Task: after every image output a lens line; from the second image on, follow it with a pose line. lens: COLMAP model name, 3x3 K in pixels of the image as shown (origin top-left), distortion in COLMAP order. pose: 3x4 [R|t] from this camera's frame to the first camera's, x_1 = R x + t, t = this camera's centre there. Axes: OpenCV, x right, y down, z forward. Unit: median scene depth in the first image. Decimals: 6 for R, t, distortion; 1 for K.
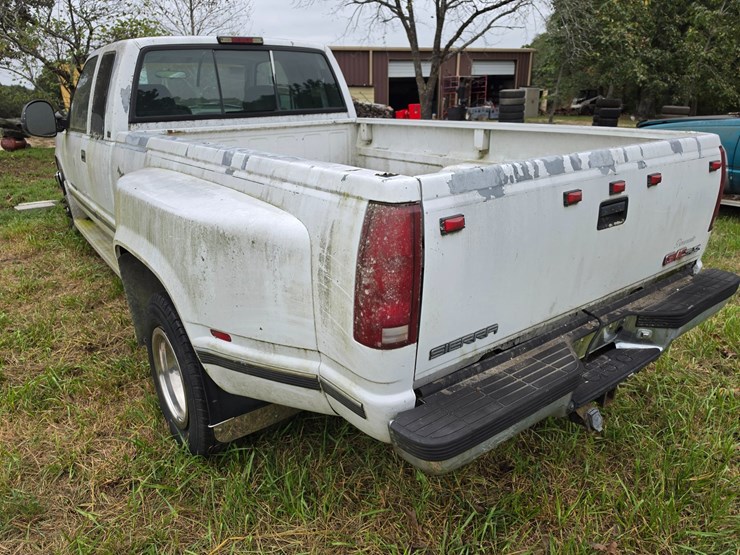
lens RADIAL K [[515.6, 0, 373.8], [0, 515.6, 282.7], [0, 0, 1]] dist [0.054277, -0.062340]
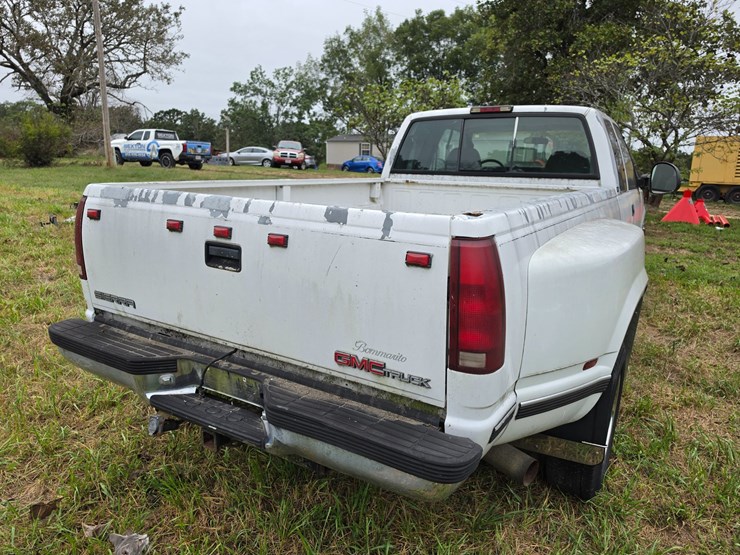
lens RADIAL K [[515.6, 0, 366.4], [0, 515.6, 280.1], [0, 0, 1]] dist [0.054277, -0.062340]
pose [[0.366613, 0.241085, -0.898595, 1.252383], [-0.356758, 0.928441, 0.103541, -0.248905], [0.859255, 0.282622, 0.426388, 0.680463]]
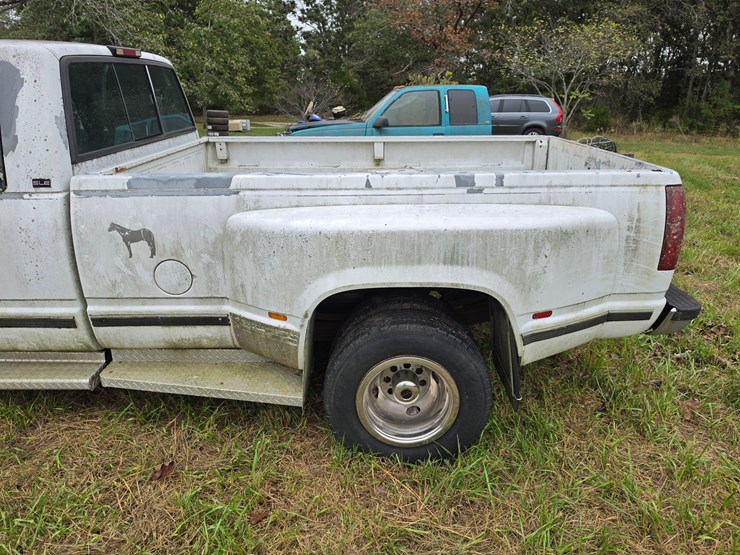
lens RADIAL K [[515.6, 0, 370.9], [0, 515.6, 276.3], [0, 0, 1]] dist [0.054277, -0.062340]
pose [[0.612720, -0.256563, 0.747496, -1.225989], [0.267582, 0.957322, 0.109246, -0.199035], [-0.743623, 0.133080, 0.655222, 0.389939]]
